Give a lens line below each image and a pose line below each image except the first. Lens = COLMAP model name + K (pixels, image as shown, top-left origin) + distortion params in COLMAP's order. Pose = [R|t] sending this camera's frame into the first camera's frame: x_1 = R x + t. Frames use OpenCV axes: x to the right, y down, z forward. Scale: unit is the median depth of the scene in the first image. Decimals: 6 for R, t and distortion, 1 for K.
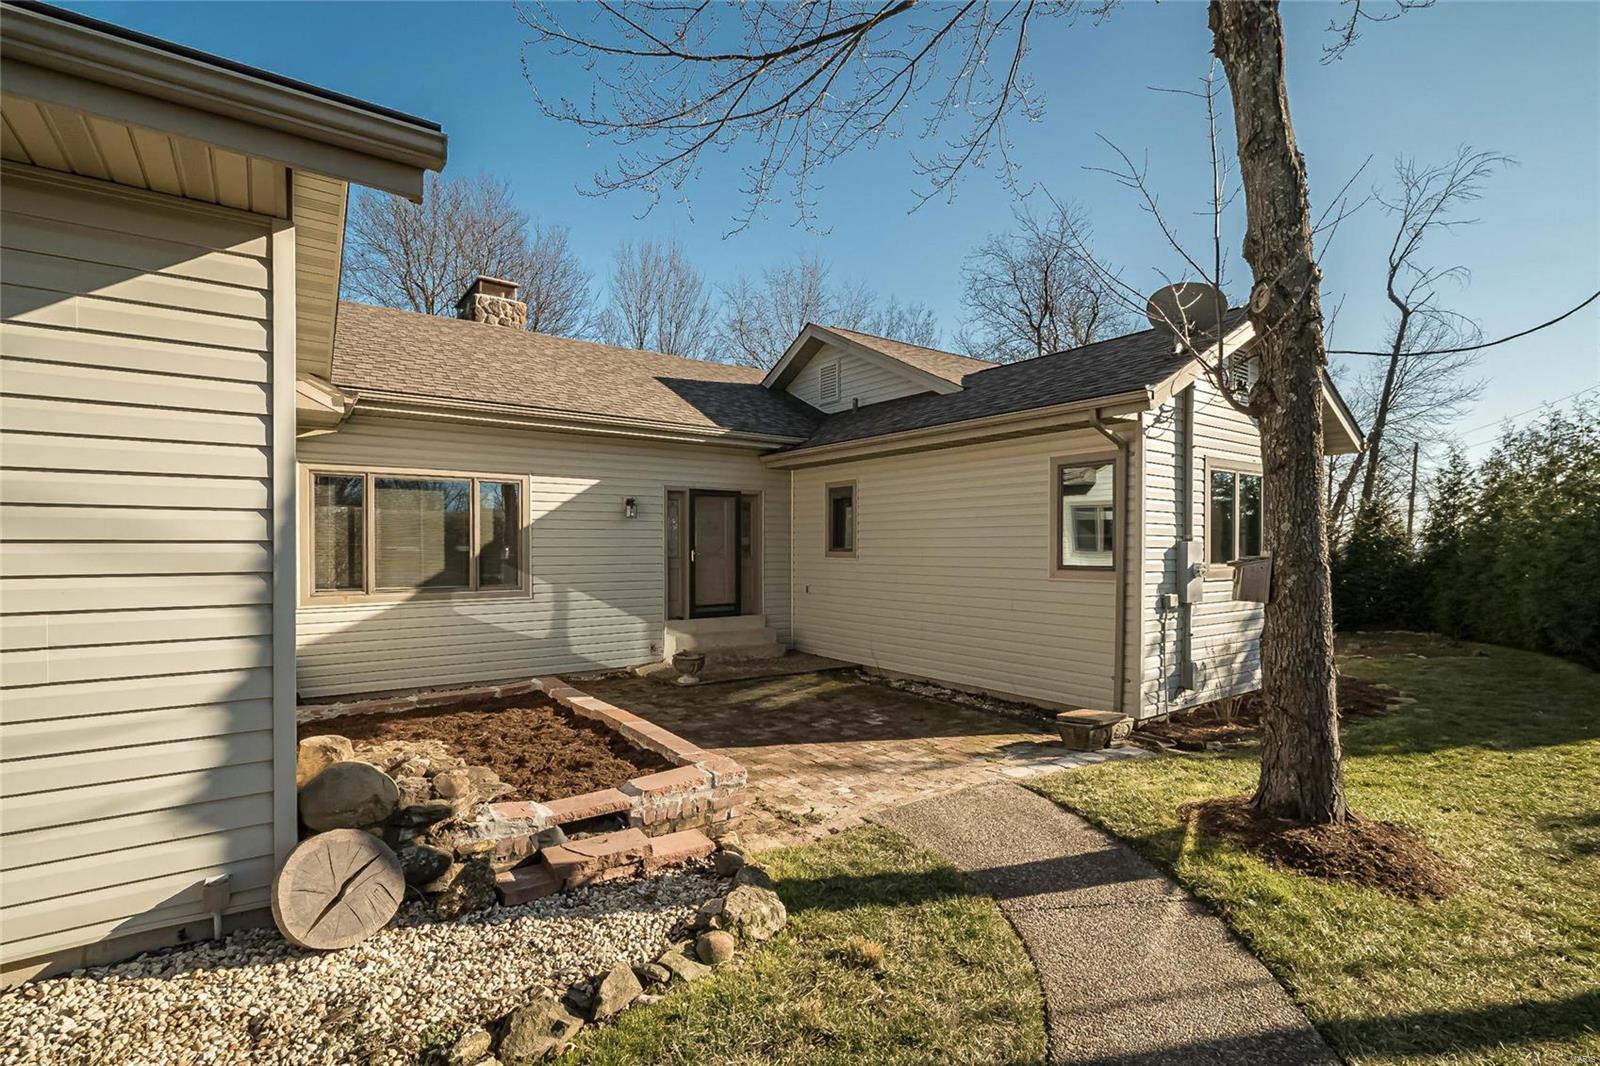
lens RADIAL K [[727.3, 0, 786.5], [0, 727.3, 554.3], [0, 0, 1]] dist [-0.003451, -0.000062]
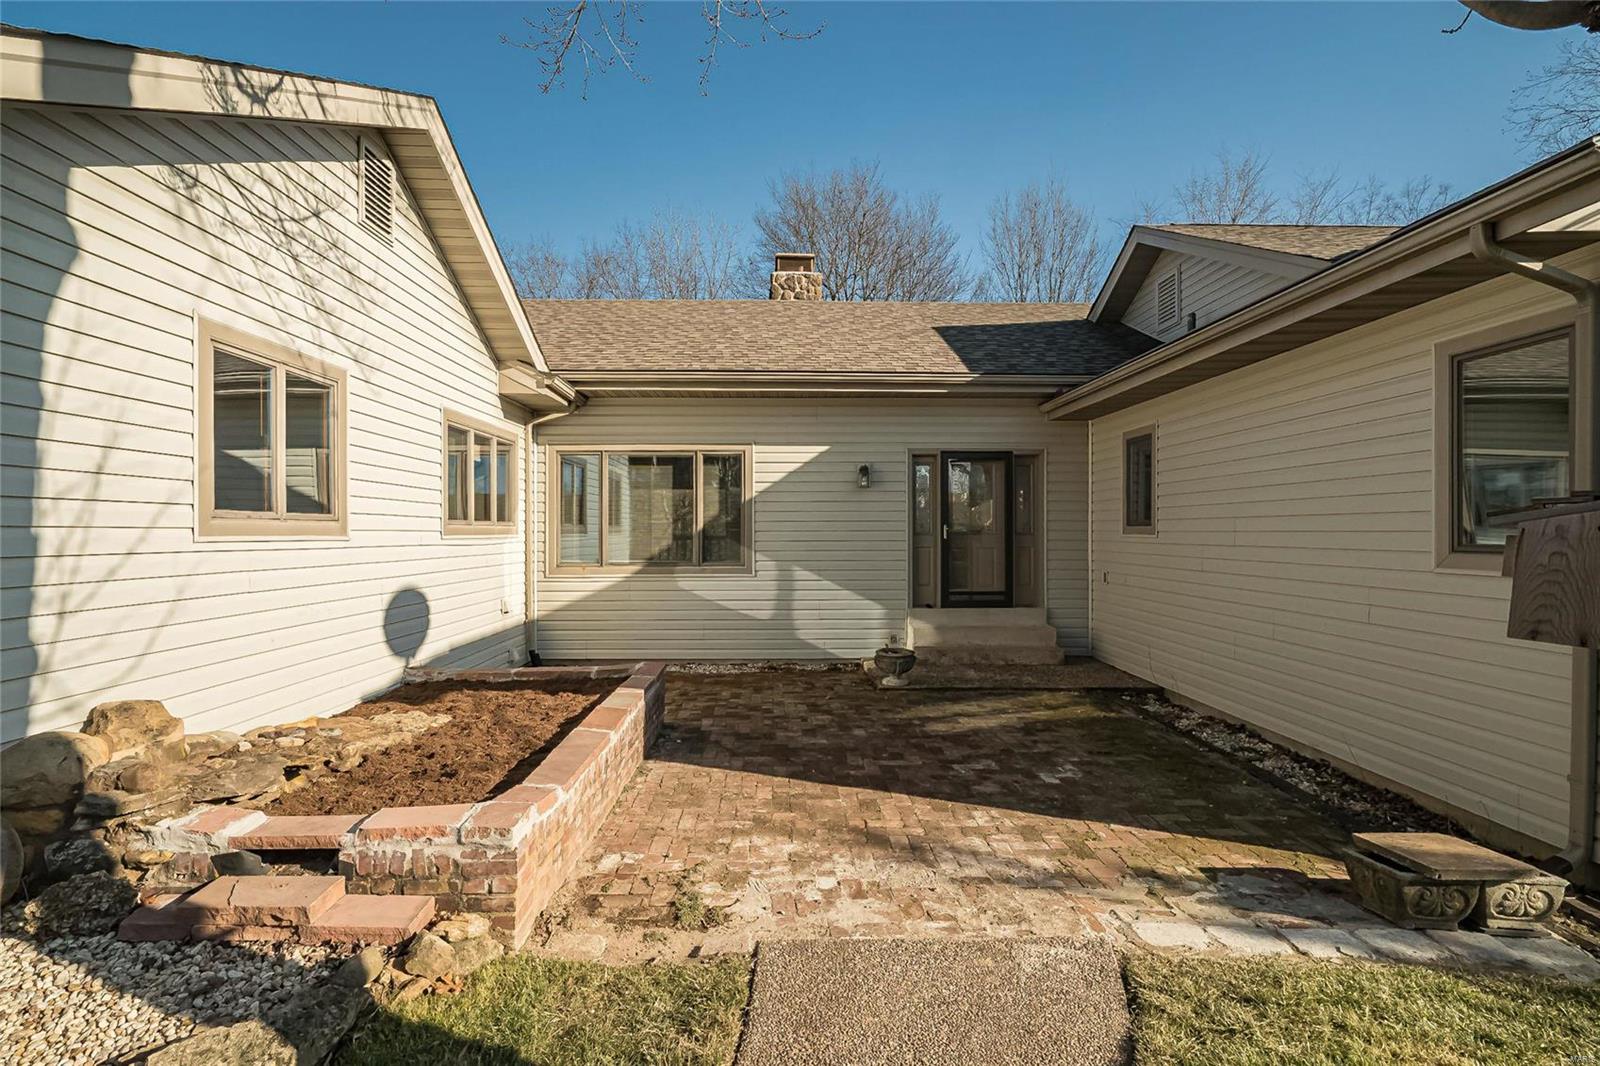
lens RADIAL K [[737.1, 0, 794.4], [0, 737.1, 529.9], [0, 0, 1]] dist [-0.002463, 0.001126]
pose [[0.830827, -0.000594, -0.556531, 0.236018], [-0.005324, 0.999945, -0.009015, 0.010171], [0.556506, 0.010453, 0.830778, 0.247714]]
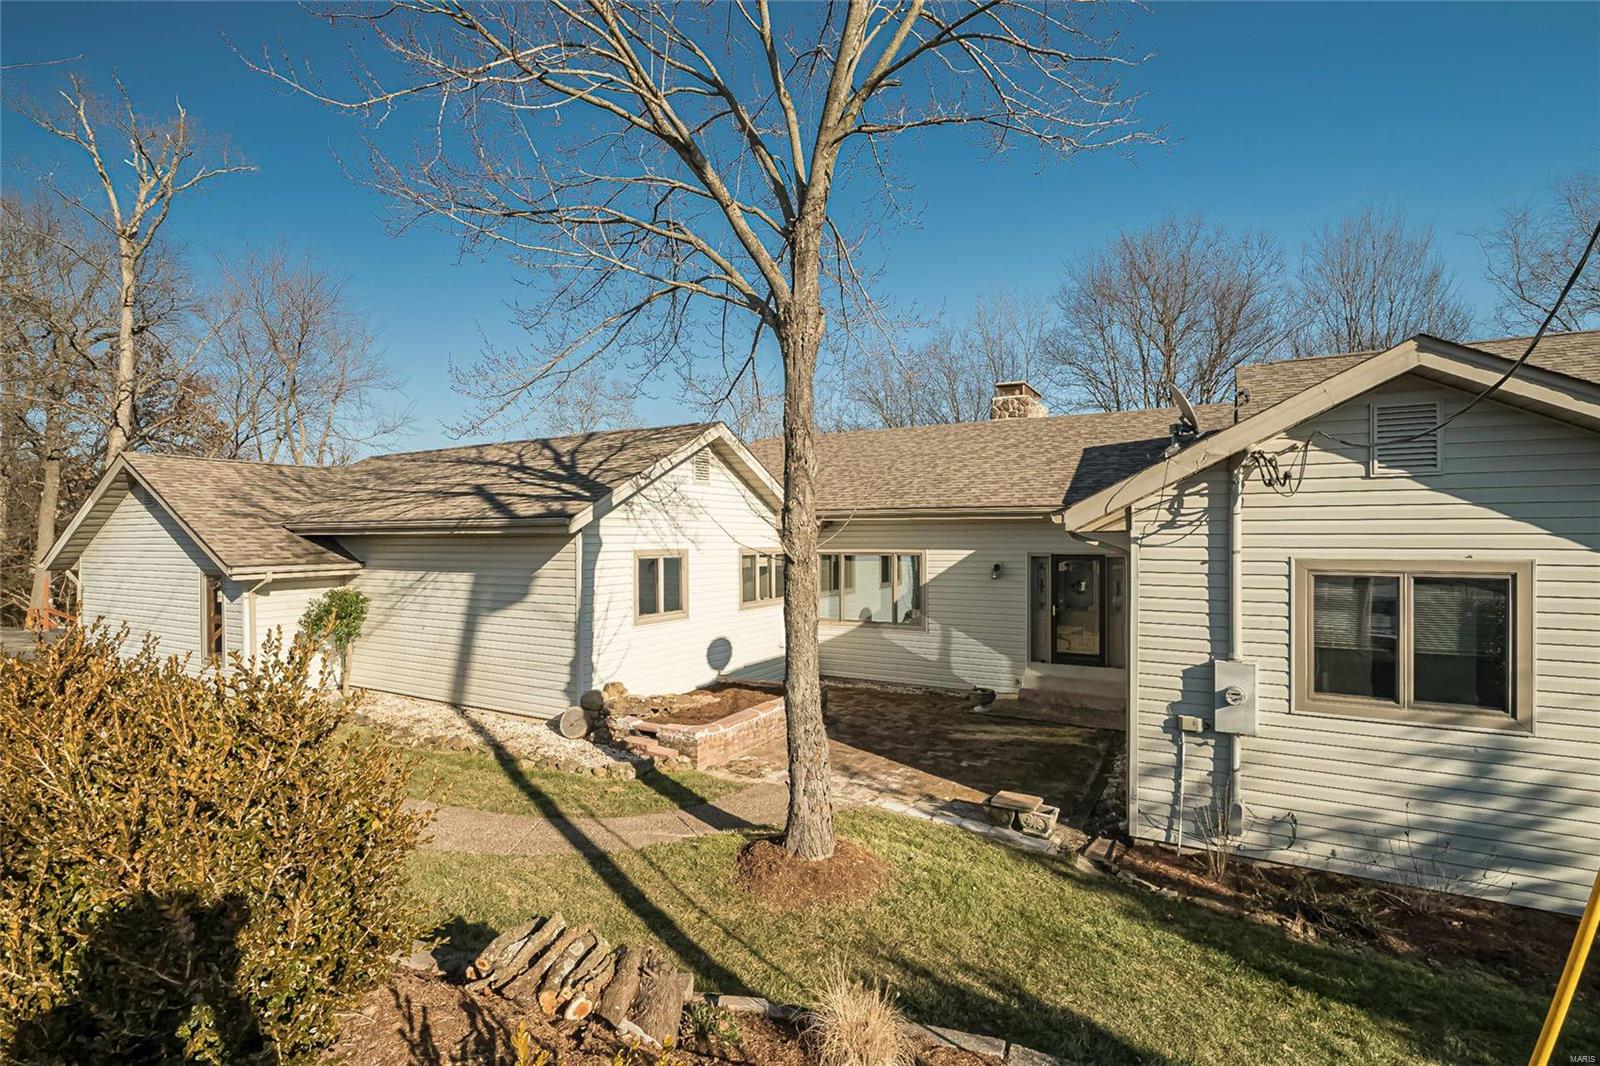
lens RADIAL K [[729.4, 0, 802.2], [0, 729.4, 545.9], [0, 0, 1]] dist [-0.000254, 0.000792]
pose [[0.435435, 0.009278, -0.900172, 0.916400], [-0.007423, 0.999950, 0.006716, -0.130158], [0.900189, 0.003758, 0.435482, 0.133673]]
